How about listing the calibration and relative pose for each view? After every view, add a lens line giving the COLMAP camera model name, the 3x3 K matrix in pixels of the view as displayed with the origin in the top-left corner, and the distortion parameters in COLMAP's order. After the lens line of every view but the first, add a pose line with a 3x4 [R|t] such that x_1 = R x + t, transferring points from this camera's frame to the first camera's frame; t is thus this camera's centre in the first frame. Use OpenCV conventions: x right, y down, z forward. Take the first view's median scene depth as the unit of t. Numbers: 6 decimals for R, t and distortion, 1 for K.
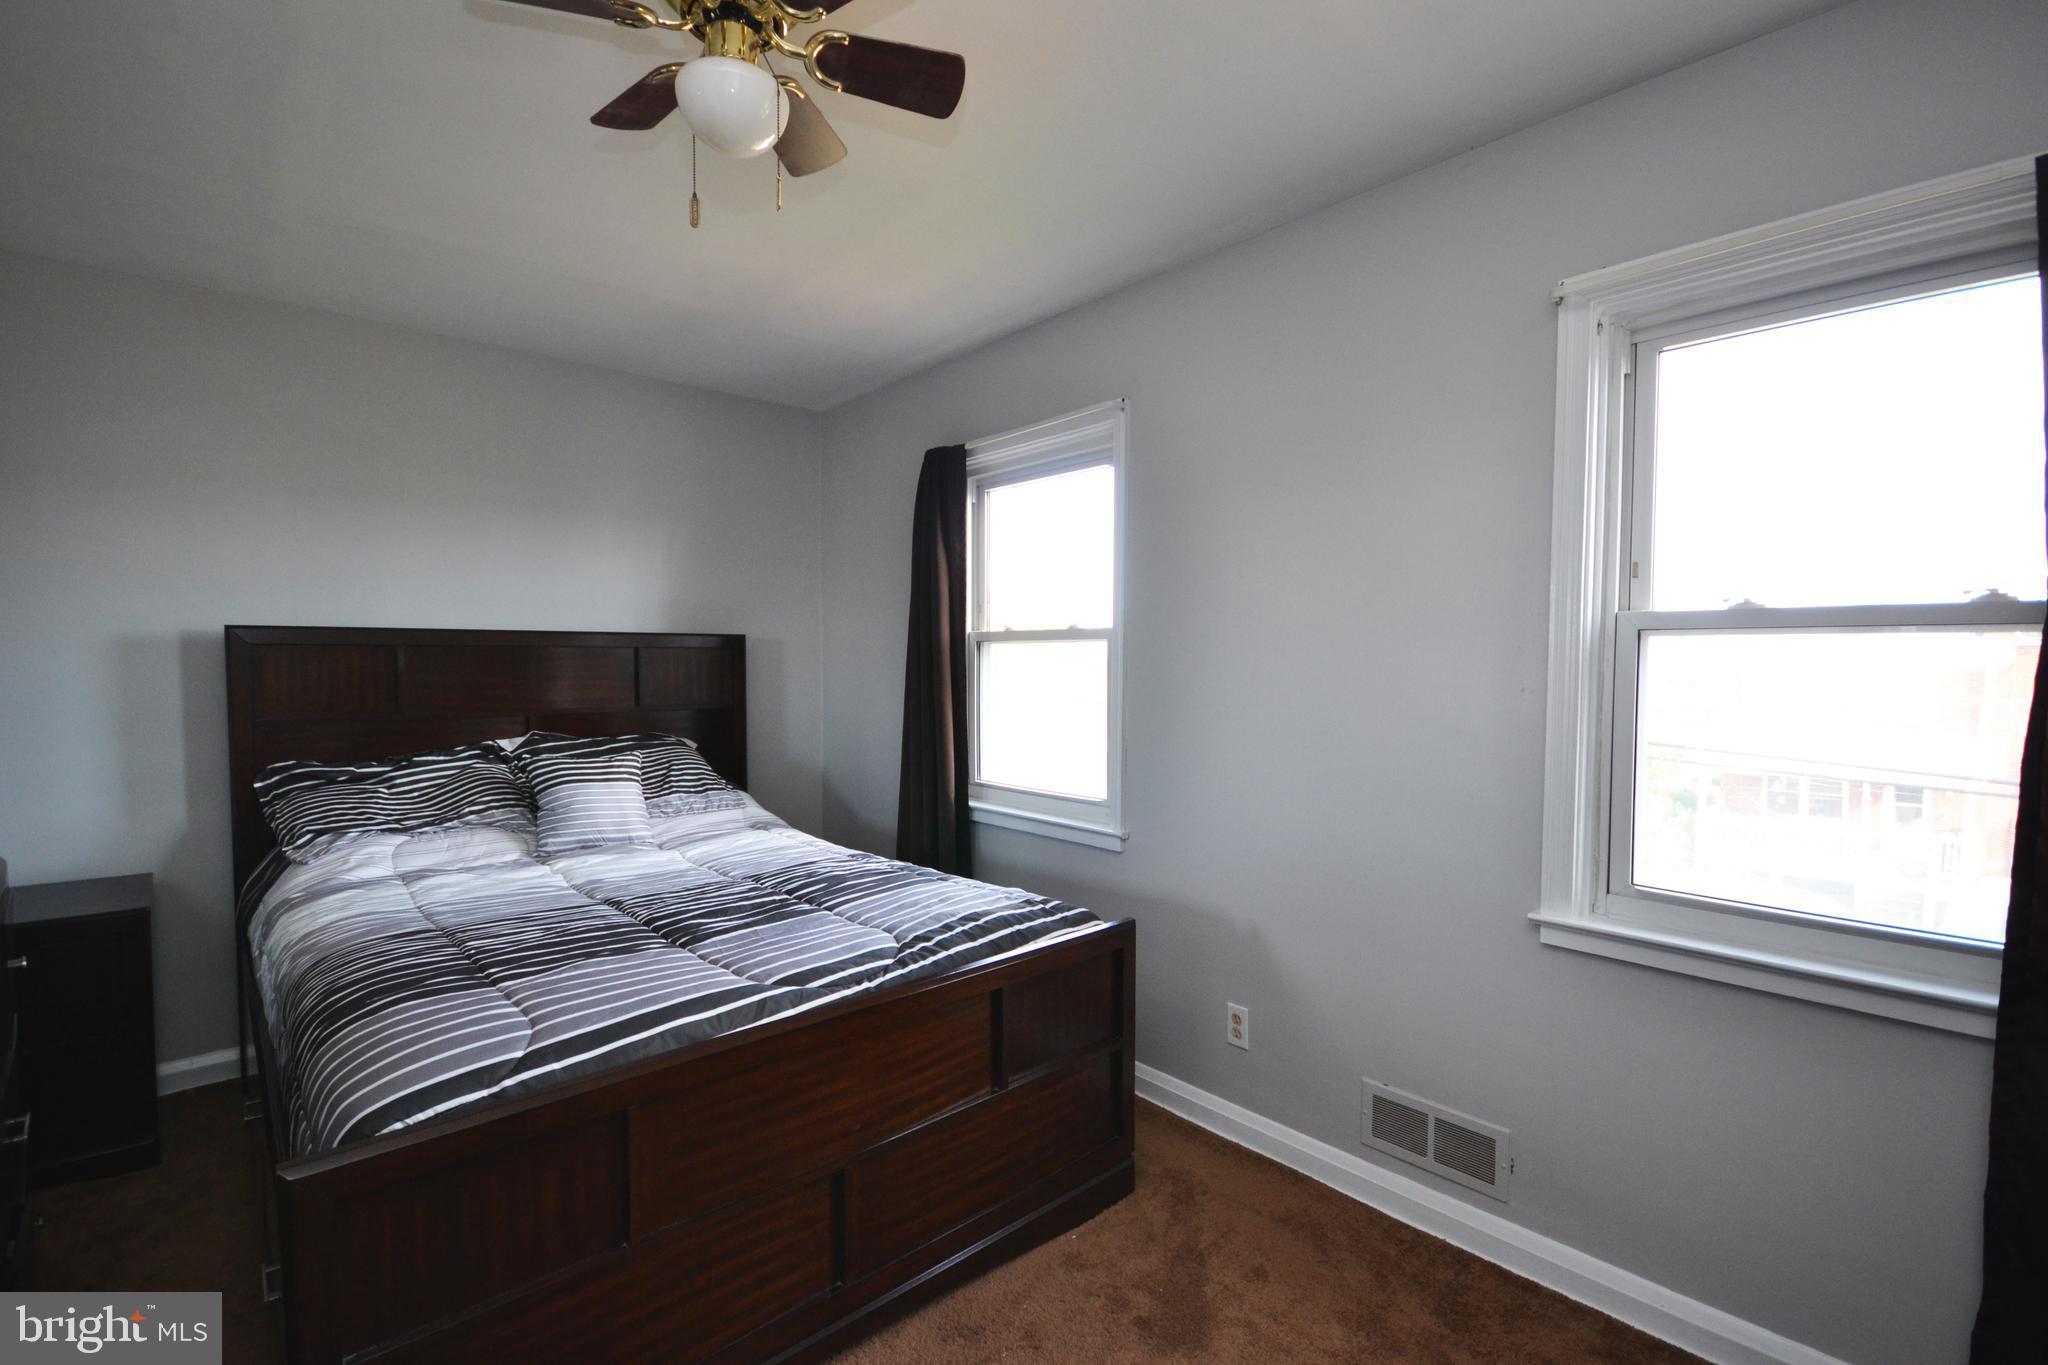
lens RADIAL K [[910.2, 0, 1019.5], [0, 910.2, 696.9], [0, 0, 1]] dist [0.000787, -0.005177]
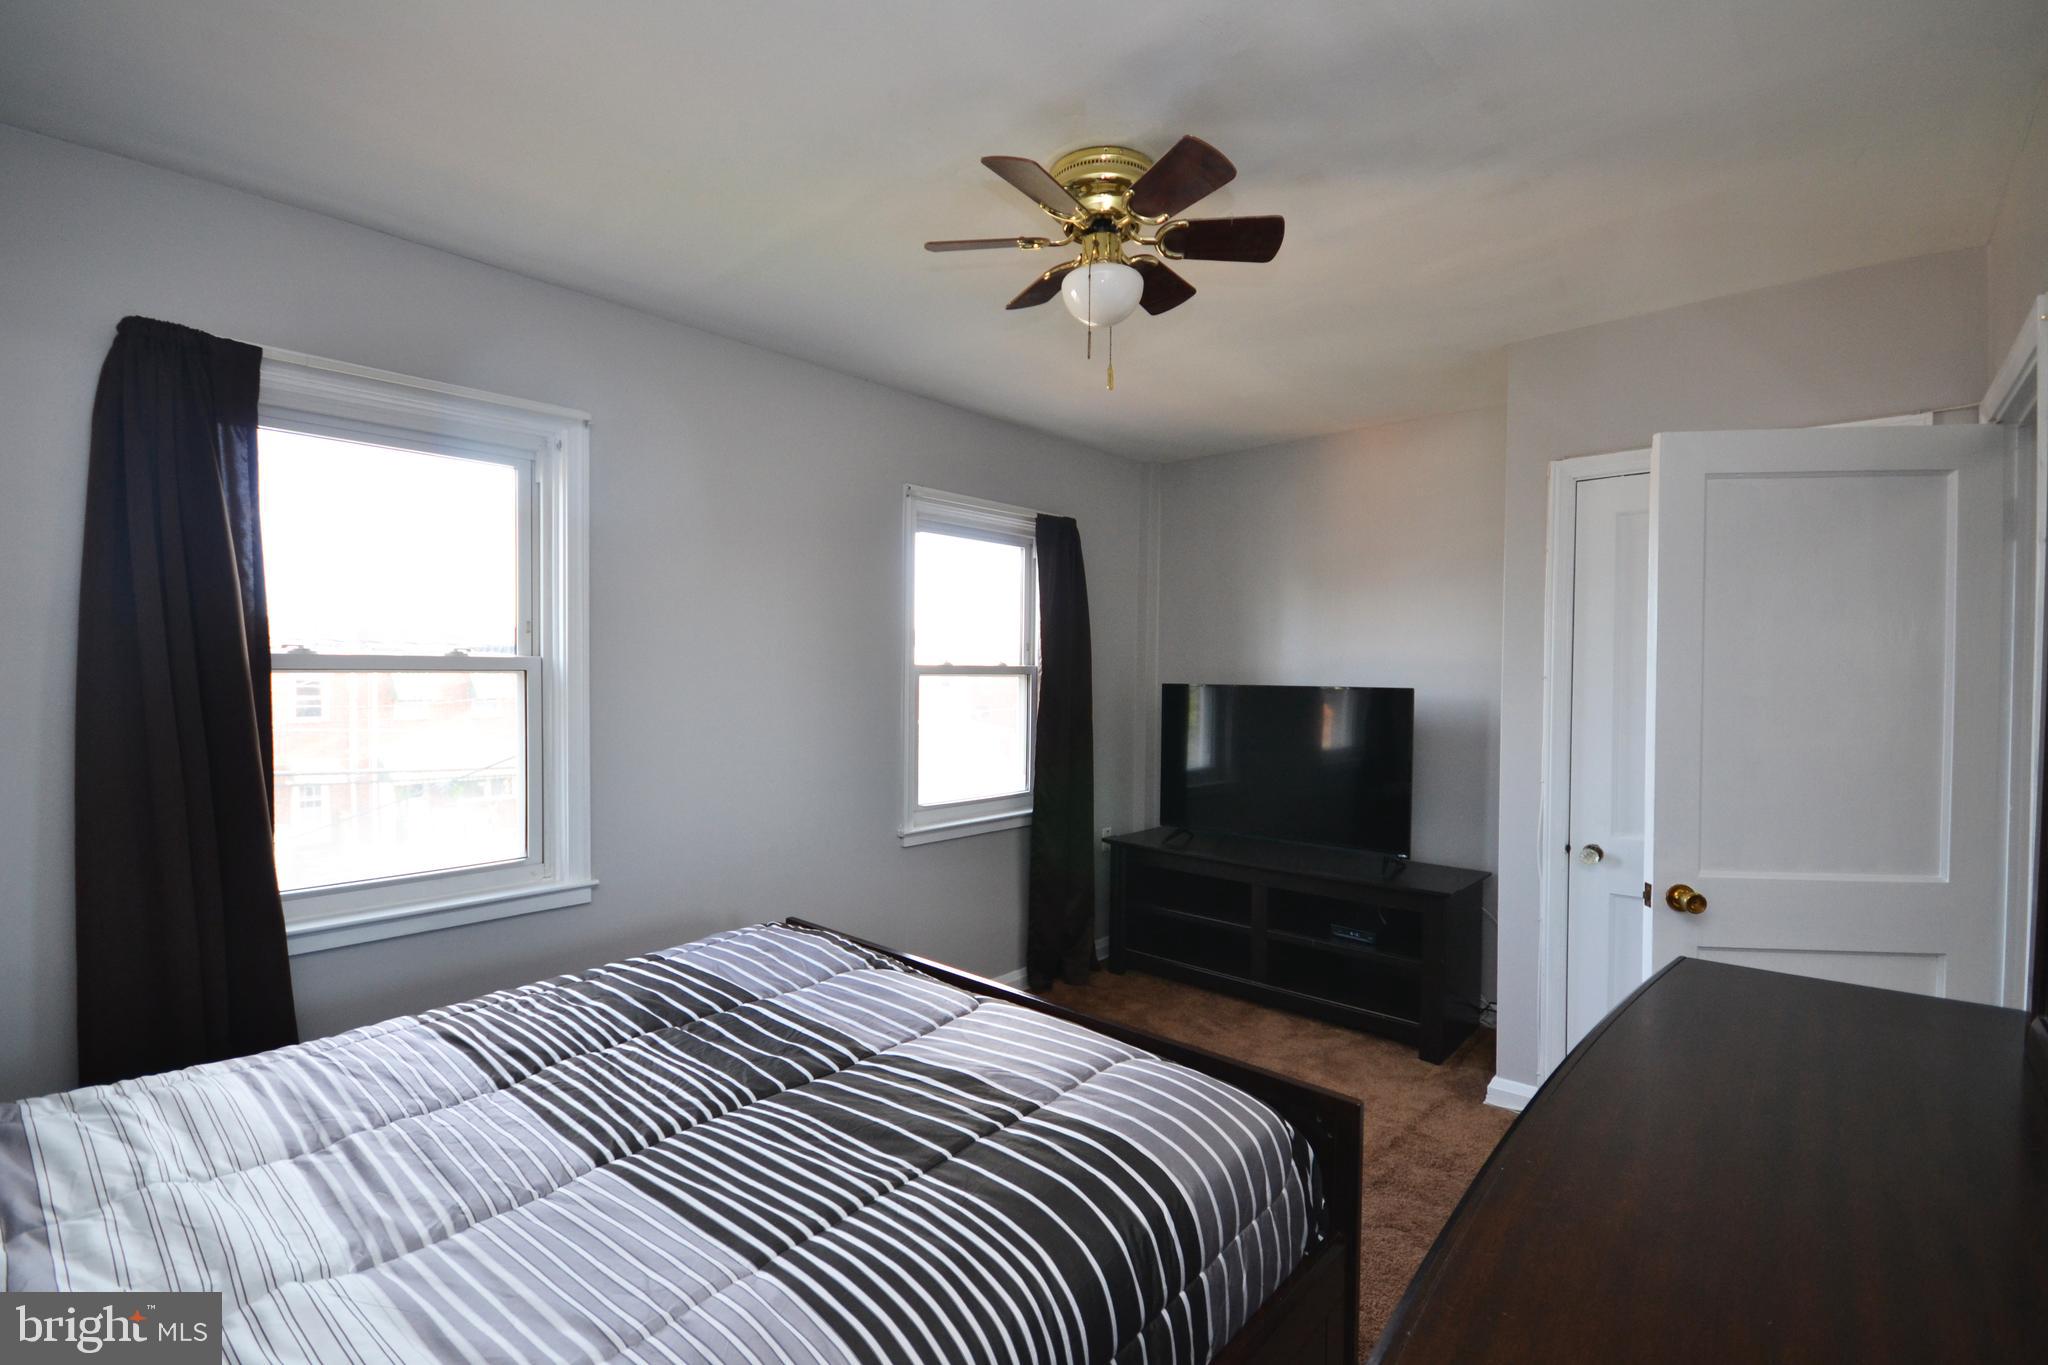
lens RADIAL K [[910.2, 0, 1019.5], [0, 910.2, 696.9], [0, 0, 1]] dist [0.000787, -0.005177]
pose [[-0.108269, -0.027015, 0.993755, -0.832152], [0.036557, 0.998846, 0.031136, -0.048372], [-0.993449, 0.039700, -0.107156, 0.653367]]
